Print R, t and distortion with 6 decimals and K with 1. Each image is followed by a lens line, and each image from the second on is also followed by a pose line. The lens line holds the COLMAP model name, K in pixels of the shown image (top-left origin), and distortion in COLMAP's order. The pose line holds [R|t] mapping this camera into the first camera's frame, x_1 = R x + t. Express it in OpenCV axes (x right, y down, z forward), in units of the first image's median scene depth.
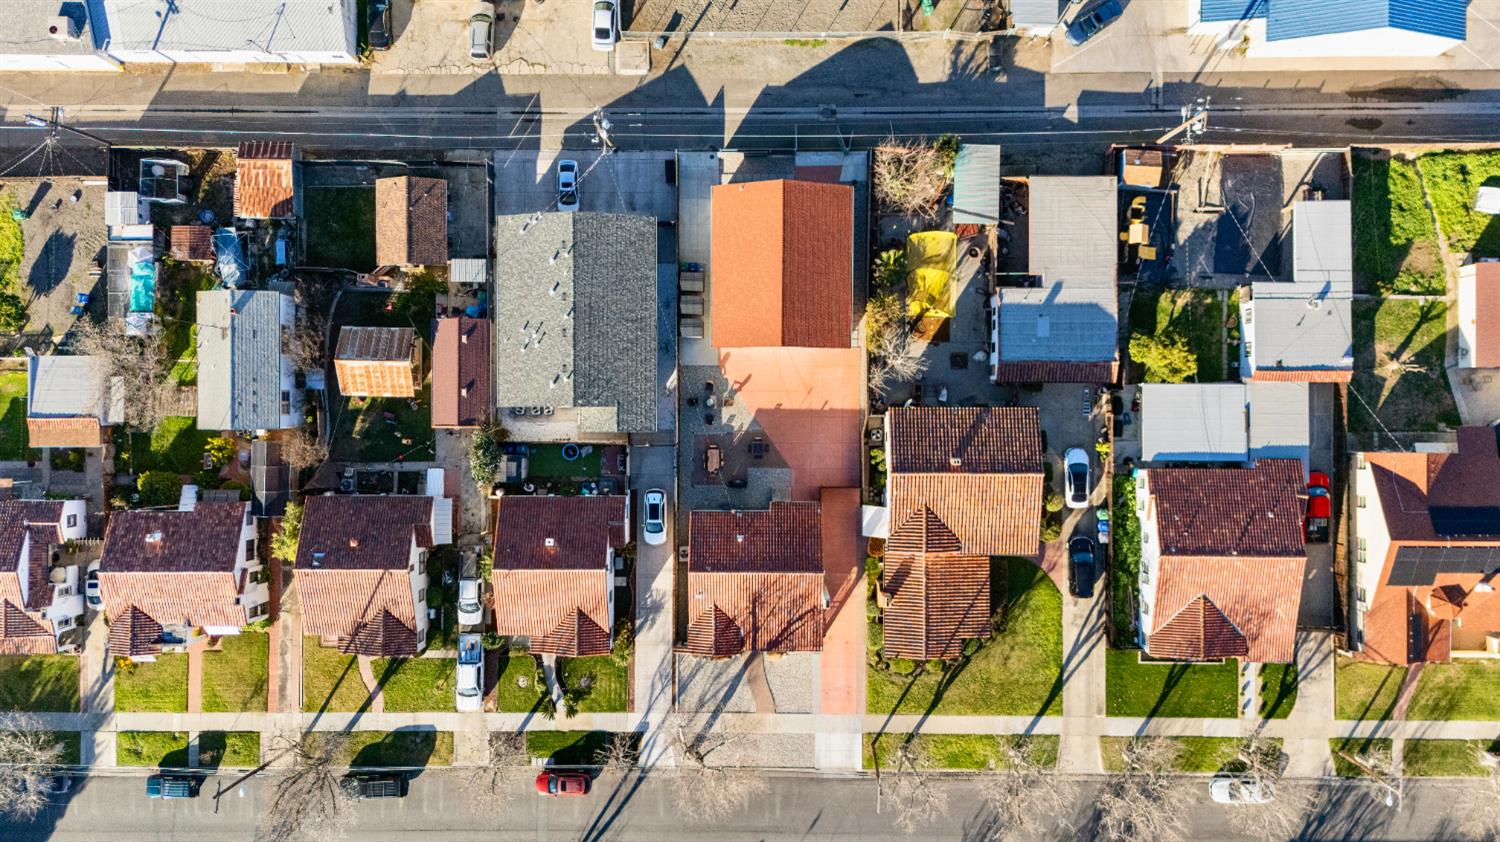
lens RADIAL K [[1104.5, 0, 750.0], [0, 1104.5, 421.0], [0, 0, 1]] dist [0.078521, -0.070350]
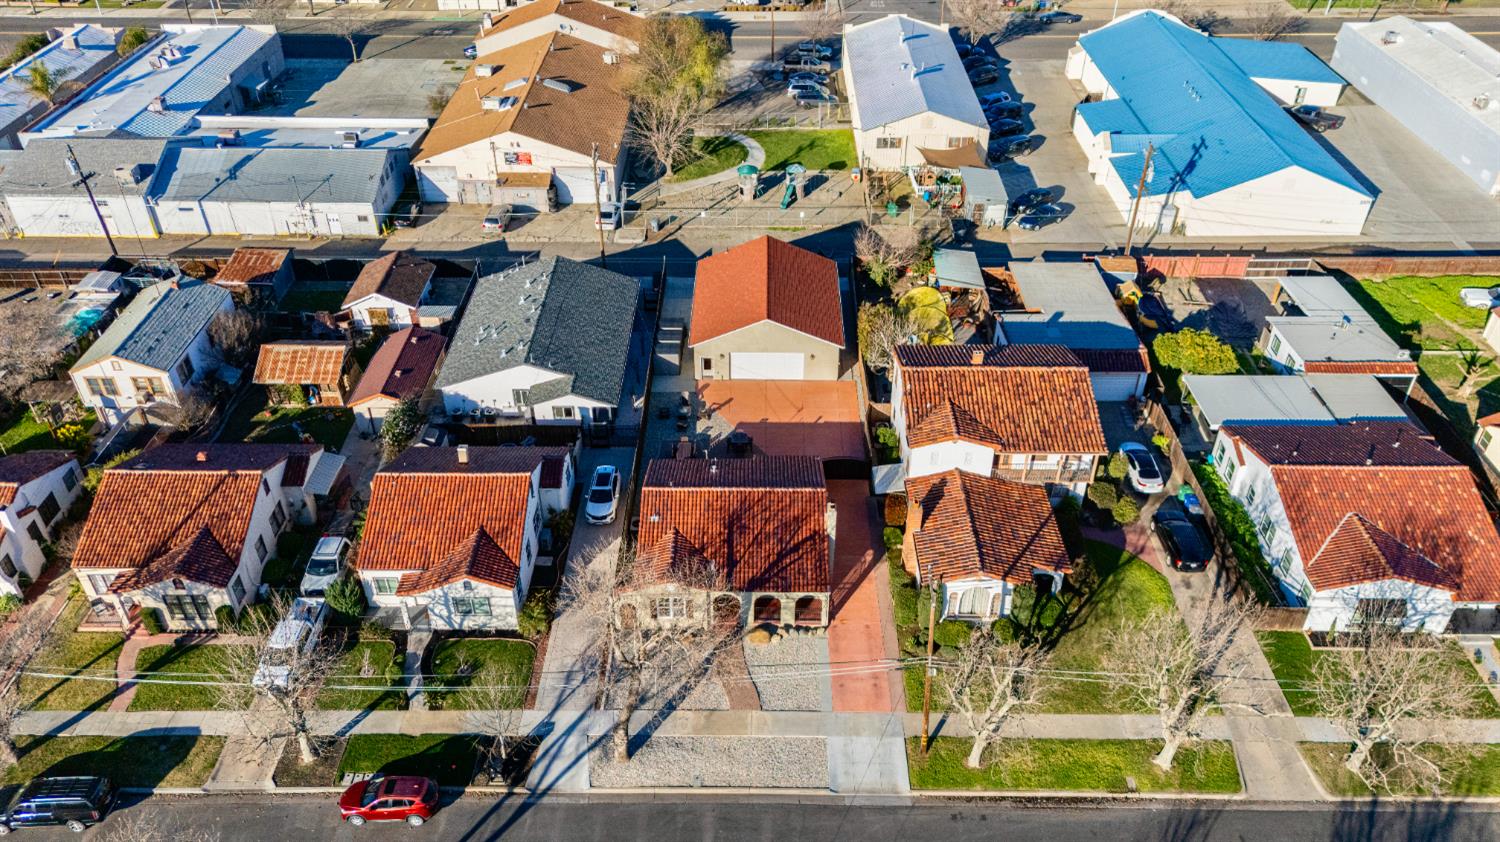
lens RADIAL K [[1104.5, 0, 750.0], [0, 1104.5, 421.0], [0, 0, 1]] dist [0.078521, -0.070350]
pose [[0.999901, 0.013770, 0.002996, 0.012671], [-0.005655, 0.586804, -0.809709, 0.673585], [-0.012908, 0.809612, 0.586824, 0.505326]]
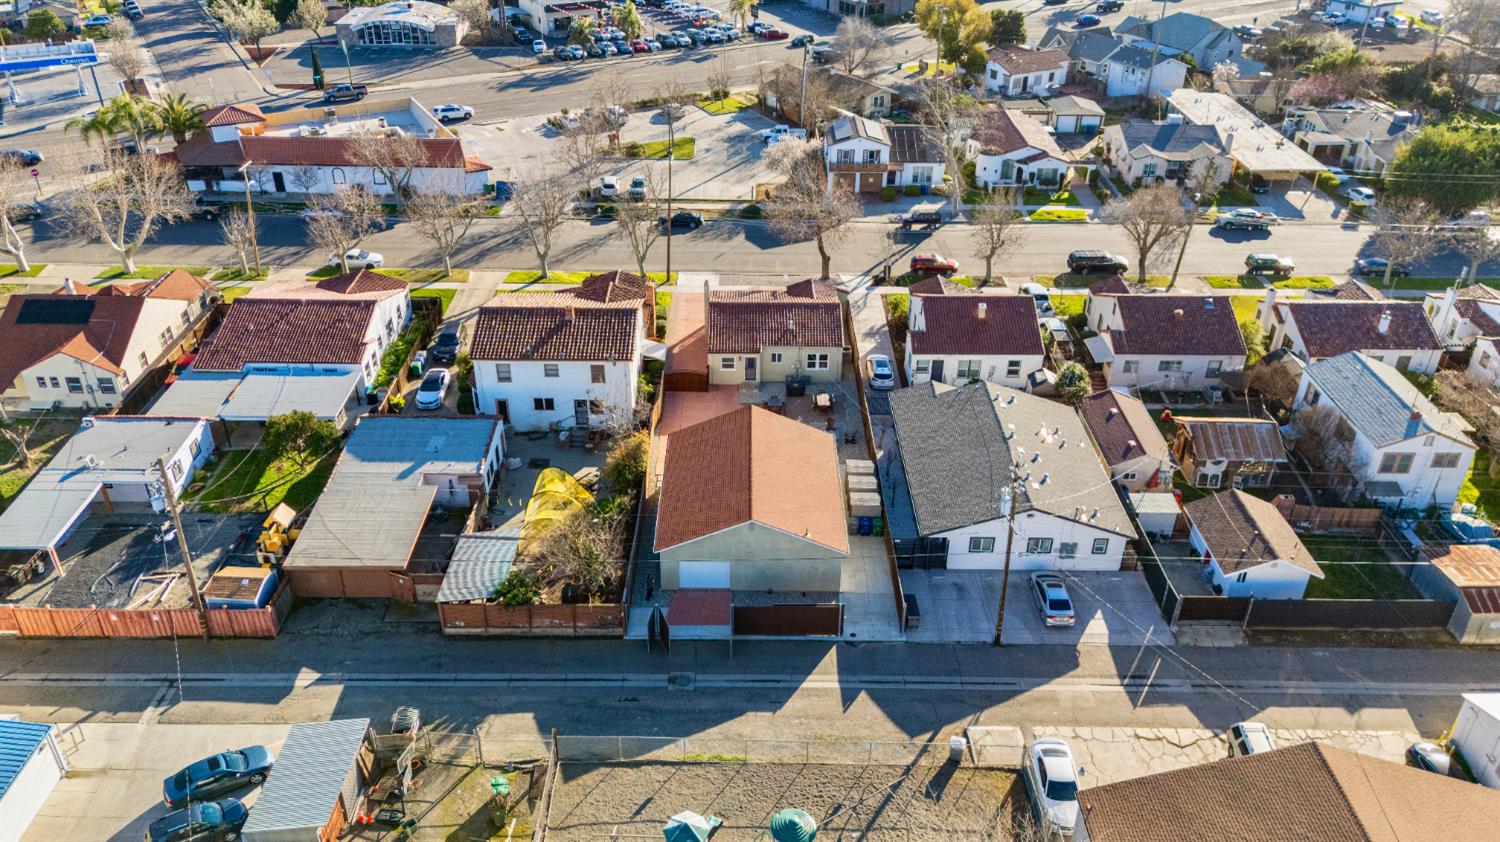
lens RADIAL K [[1132.8, 0, 750.0], [0, 1132.8, 421.0], [0, 0, 1]] dist [0.065176, -0.056527]
pose [[-0.999981, 0.005505, -0.002639, 0.030388], [-0.005088, -0.512548, 0.858643, -0.774480], [0.003374, 0.858641, 0.512567, 0.530183]]
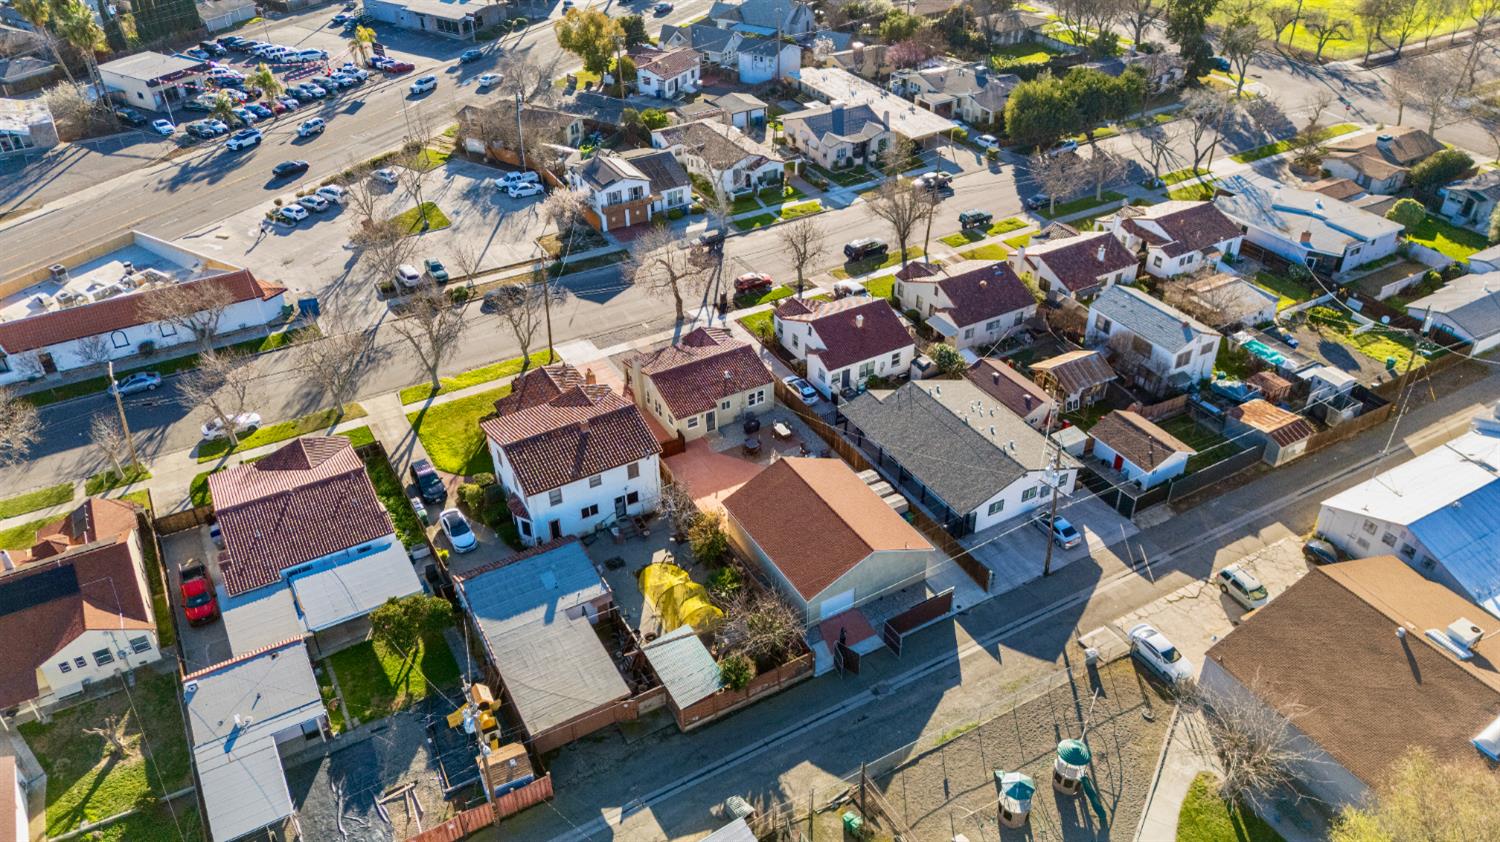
lens RADIAL K [[1104.5, 0, 750.0], [0, 1104.5, 421.0], [0, 0, 1]] dist [0.078521, -0.070350]
pose [[-0.867224, 0.303864, -0.394448, 0.423577], [-0.497350, -0.490773, 0.715392, -0.727016], [0.023797, 0.816584, 0.576737, 0.355525]]
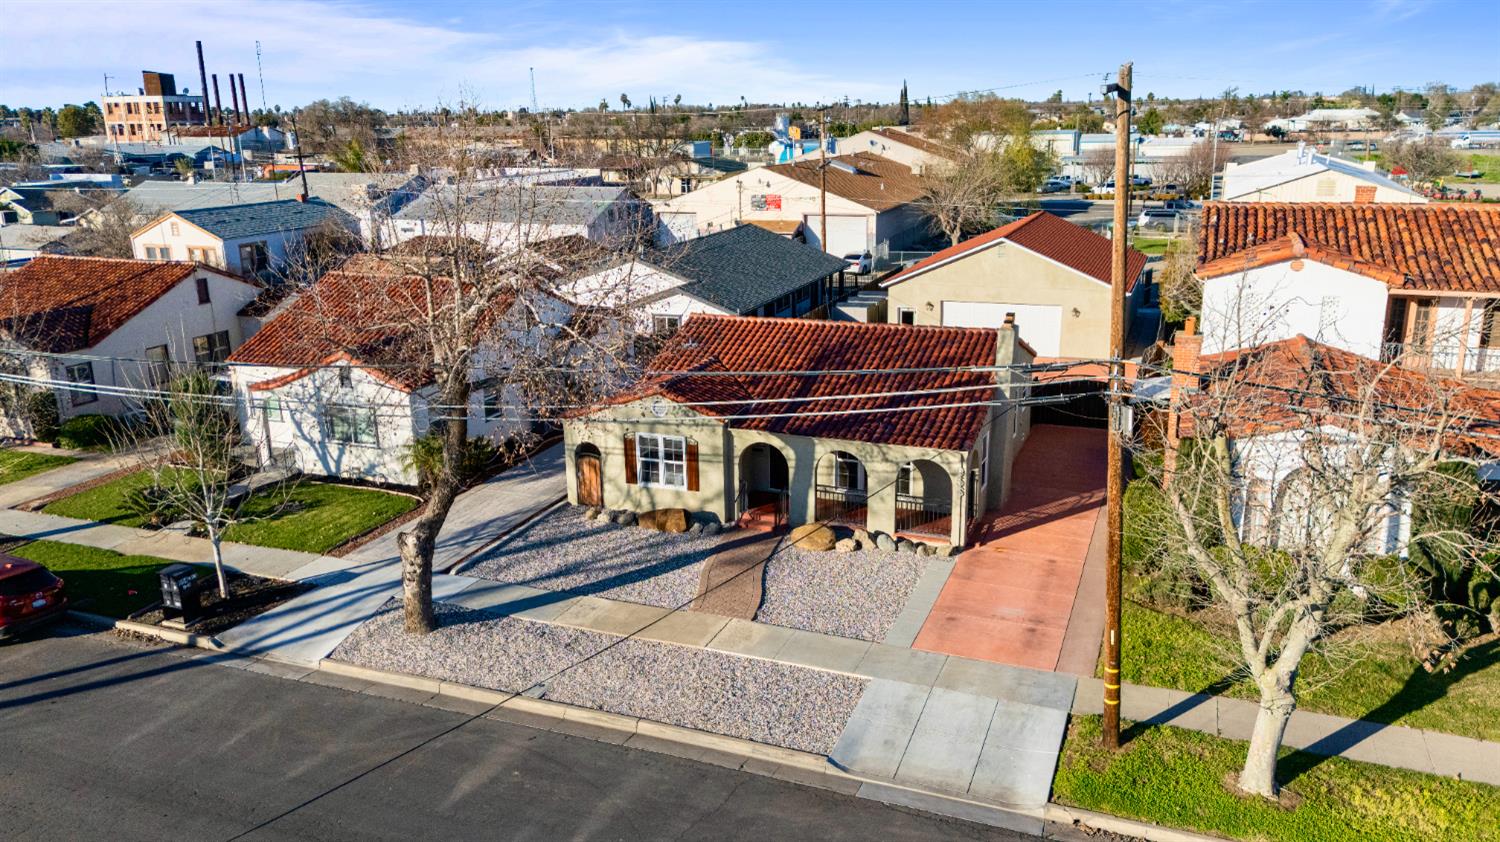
lens RADIAL K [[1132.8, 0, 750.0], [0, 1132.8, 421.0], [0, 0, 1]] dist [0.065176, -0.056527]
pose [[0.931692, 0.103073, -0.348320, 0.115926], [-0.363230, 0.254213, -0.896348, 0.505483], [-0.003842, 0.961640, 0.274287, 0.876036]]
